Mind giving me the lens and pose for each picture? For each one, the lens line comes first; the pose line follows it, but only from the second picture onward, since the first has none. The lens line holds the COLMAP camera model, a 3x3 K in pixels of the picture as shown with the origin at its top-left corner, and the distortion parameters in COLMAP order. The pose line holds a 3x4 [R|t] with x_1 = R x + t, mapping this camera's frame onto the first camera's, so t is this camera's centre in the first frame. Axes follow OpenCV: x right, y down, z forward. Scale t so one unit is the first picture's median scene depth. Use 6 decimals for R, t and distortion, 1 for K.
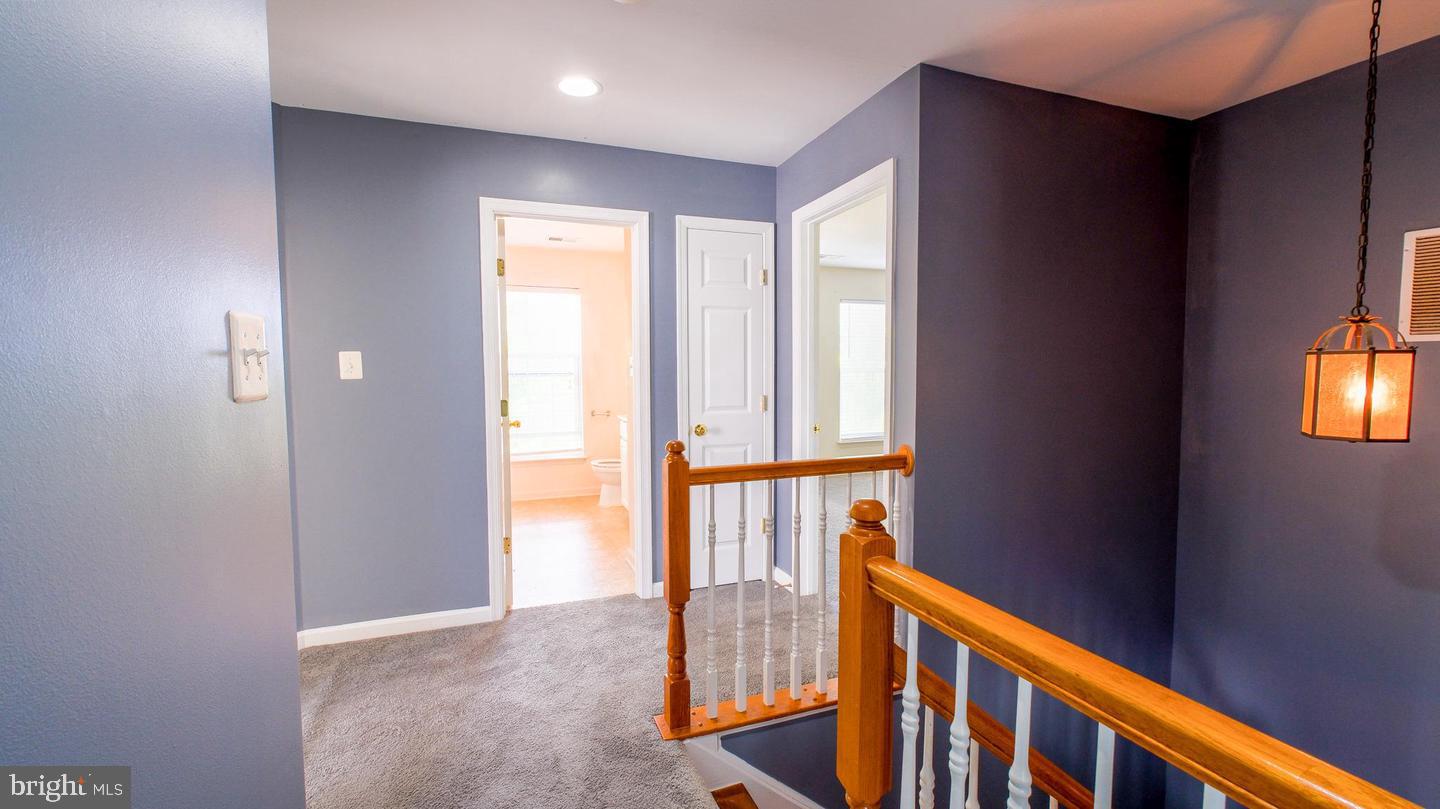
lens RADIAL K [[592.1, 0, 720.0], [0, 592.1, 404.5], [0, 0, 1]] dist [-0.011948, -0.000256]
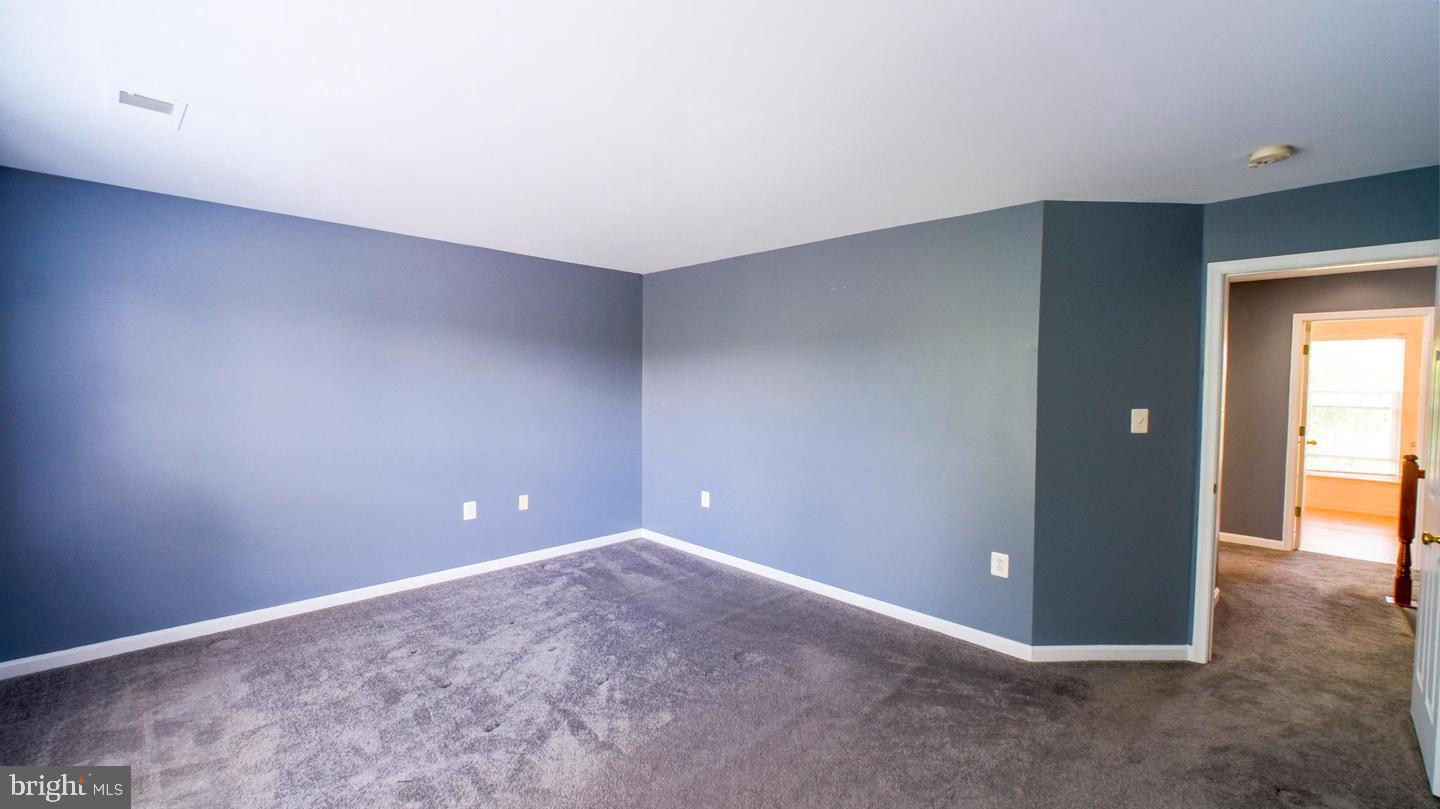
lens RADIAL K [[592.1, 0, 720.0], [0, 592.1, 404.5], [0, 0, 1]] dist [-0.011948, -0.000256]
pose [[0.423394, 0.048285, -0.904658, 0.454101], [-0.053778, 0.998157, 0.028106, -0.029218], [0.904348, 0.036751, 0.425210, -1.259077]]
